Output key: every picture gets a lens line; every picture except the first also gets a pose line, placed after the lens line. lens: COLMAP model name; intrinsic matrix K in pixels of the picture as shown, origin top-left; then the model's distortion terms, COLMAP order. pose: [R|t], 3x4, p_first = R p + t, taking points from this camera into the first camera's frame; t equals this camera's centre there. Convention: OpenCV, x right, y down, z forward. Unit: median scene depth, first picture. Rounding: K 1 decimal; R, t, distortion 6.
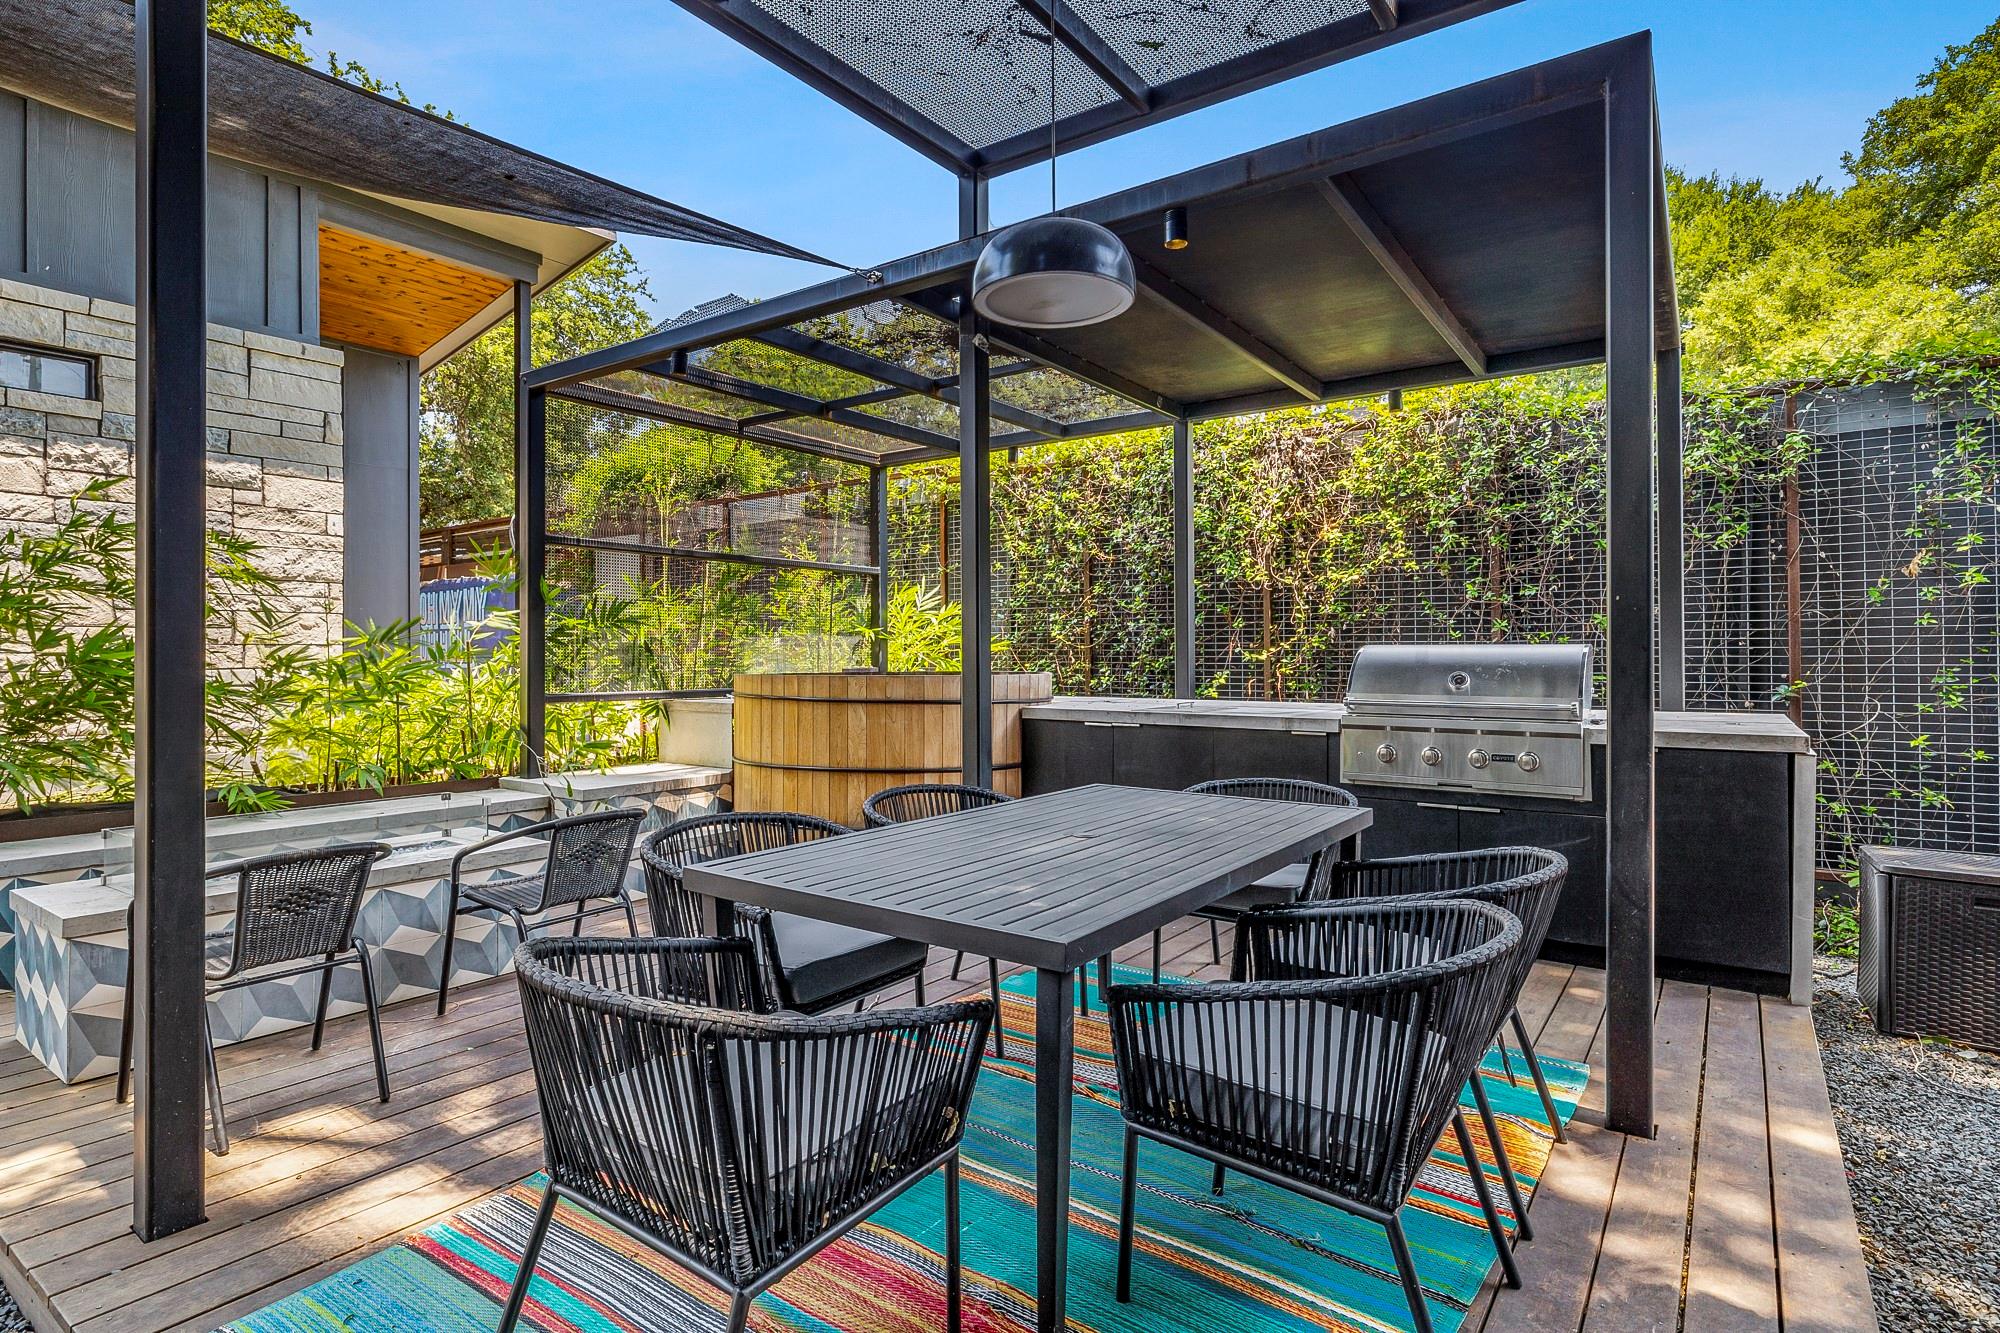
lens RADIAL K [[1004.4, 0, 992.9], [0, 1004.4, 654.5], [0, 0, 1]] dist [-0.005612, -0.000237]
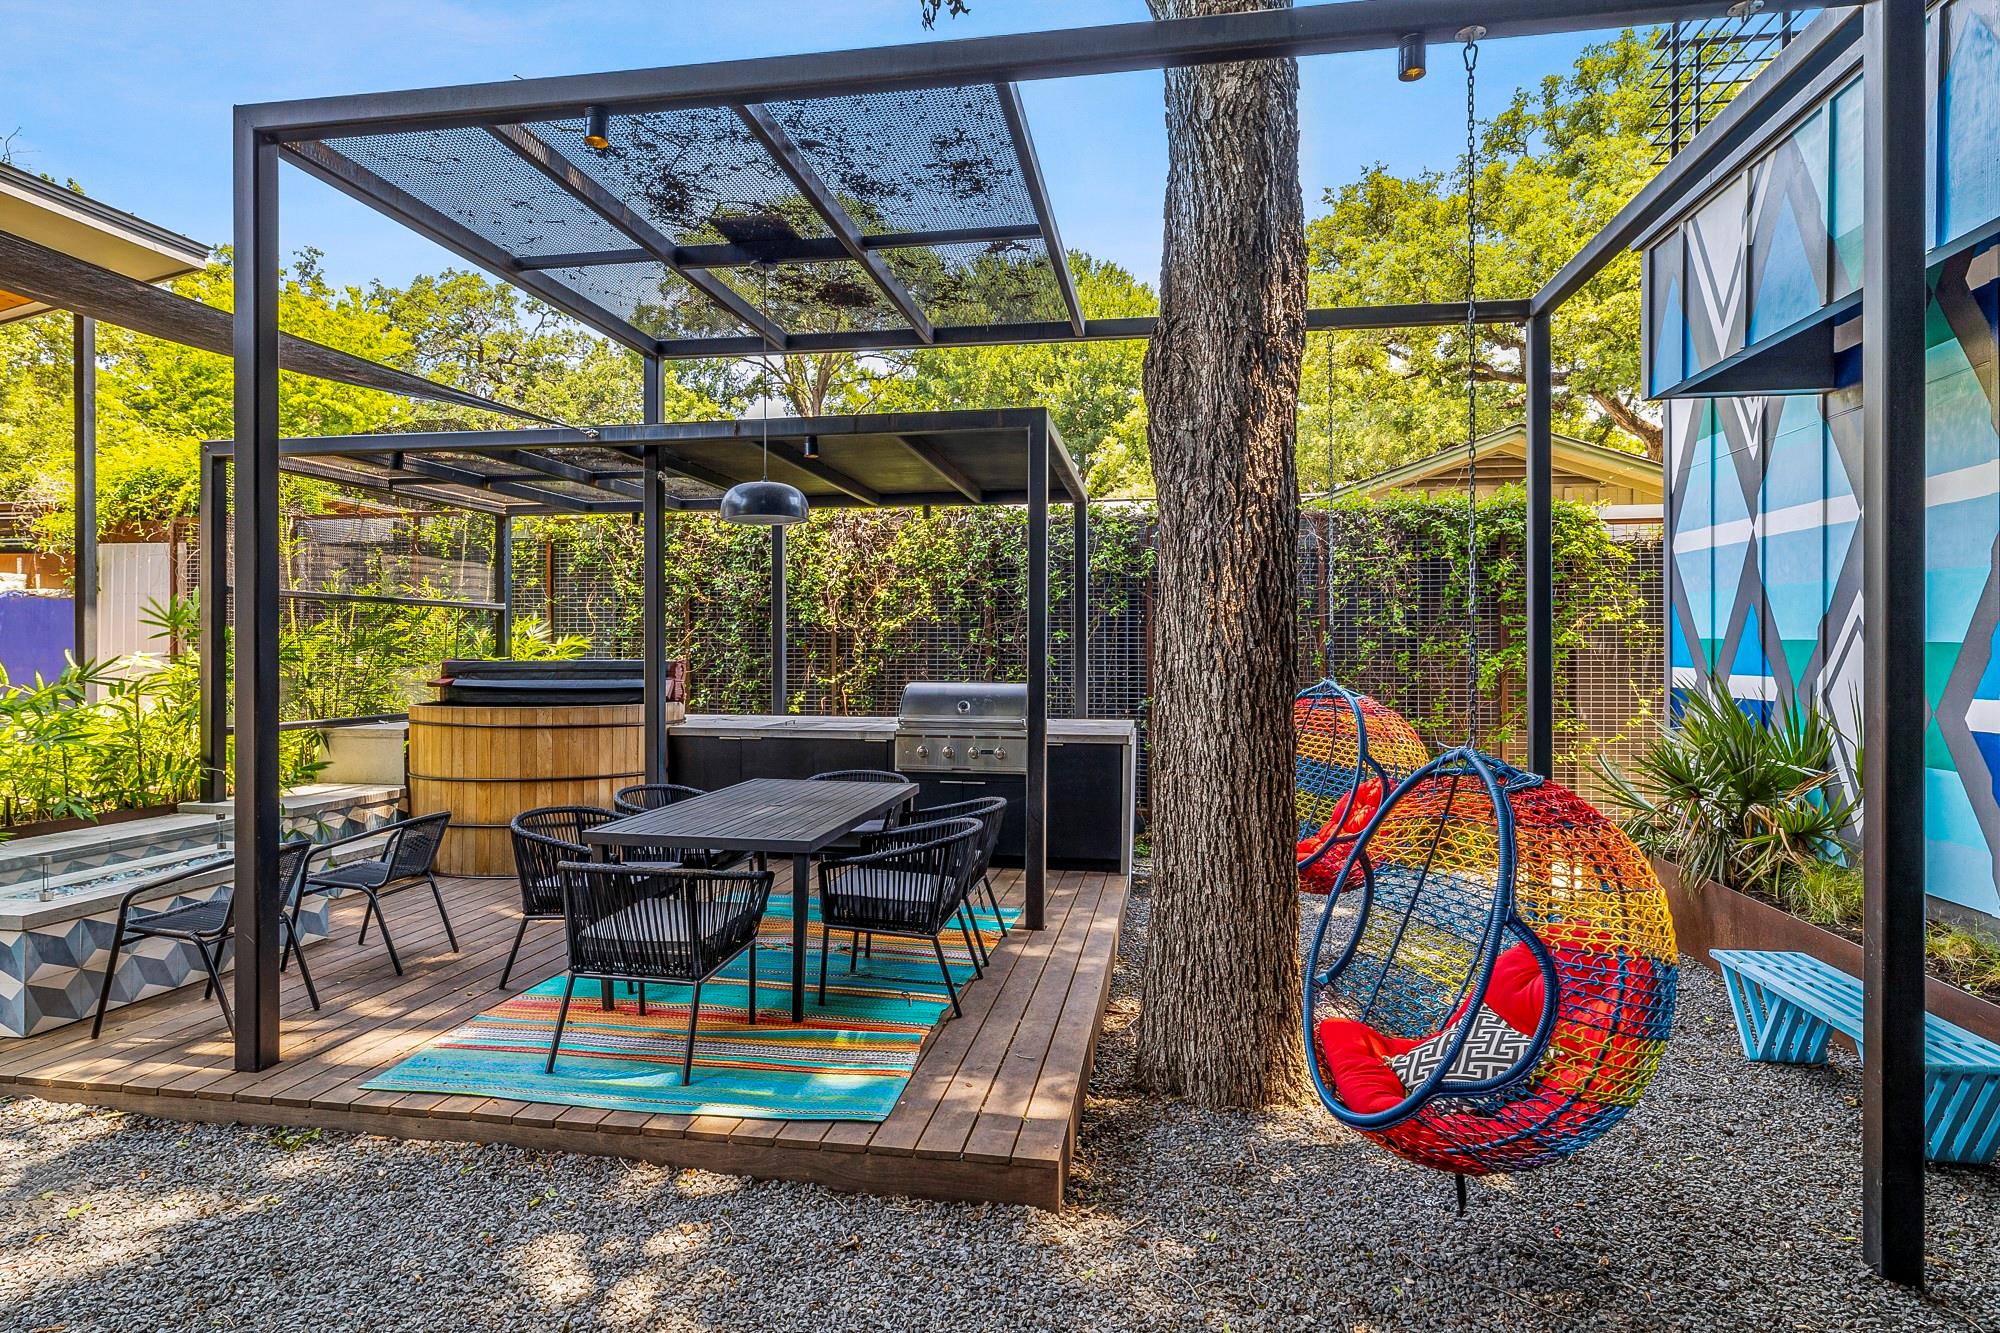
lens RADIAL K [[1004.4, 0, 1006.3], [0, 1004.4, 660.0], [0, 0, 1]] dist [-0.005612, -0.000237]
pose [[0.890823, 0.002200, 0.454346, -0.161847], [-0.005592, 0.999966, 0.006123, -0.043343], [-0.454317, -0.007995, 0.890804, -0.363576]]
